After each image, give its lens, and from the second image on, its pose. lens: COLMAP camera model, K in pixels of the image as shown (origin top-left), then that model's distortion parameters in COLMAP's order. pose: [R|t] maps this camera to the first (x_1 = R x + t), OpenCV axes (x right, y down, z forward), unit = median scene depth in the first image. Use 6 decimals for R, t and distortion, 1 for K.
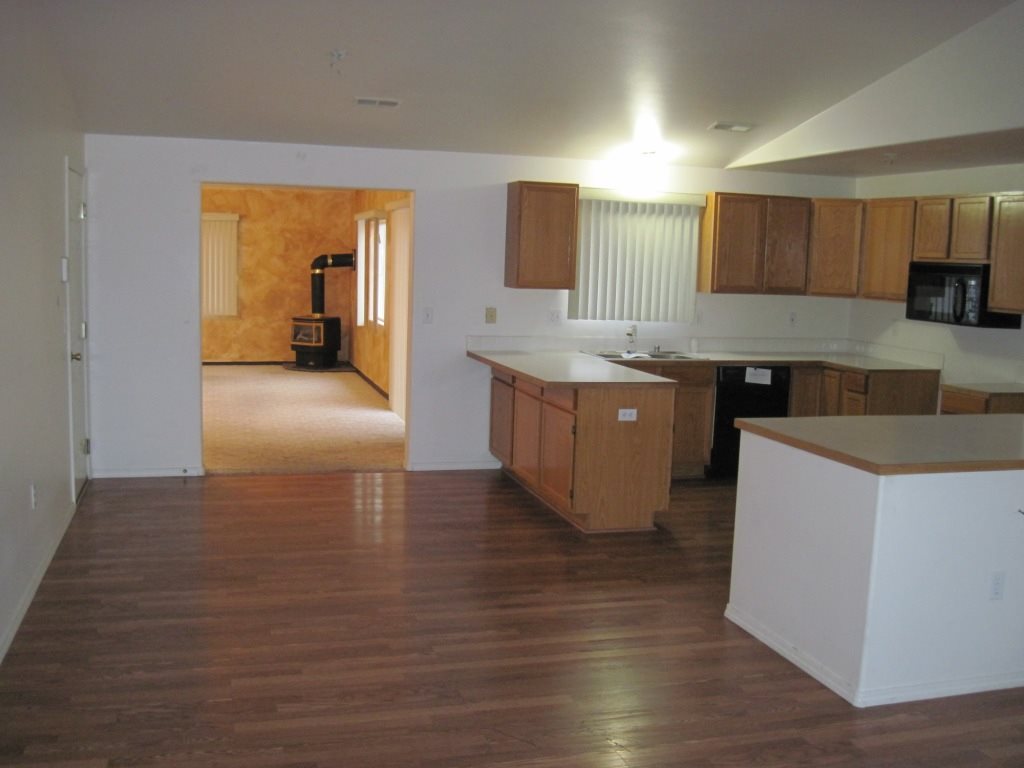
lens RADIAL K [[1067.3, 0, 519.7], [0, 1067.3, 388.3], [0, 0, 1]] dist [-0.093166, 0.000000]
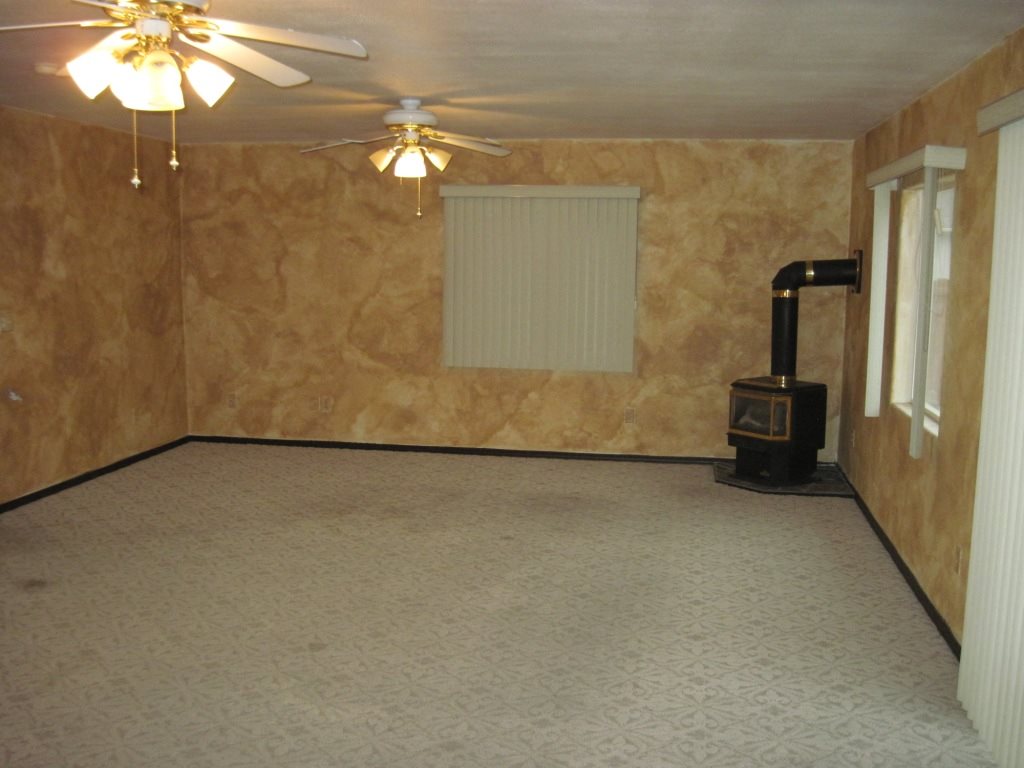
lens RADIAL K [[1067.3, 0, 510.9], [0, 1067.3, 393.8], [0, 0, 1]] dist [-0.093166, 0.000000]
pose [[0.902842, 0.040345, -0.428076, -0.086250], [-0.045313, 0.998972, -0.001419, -0.053285], [0.427579, 0.020678, 0.903742, 0.468073]]
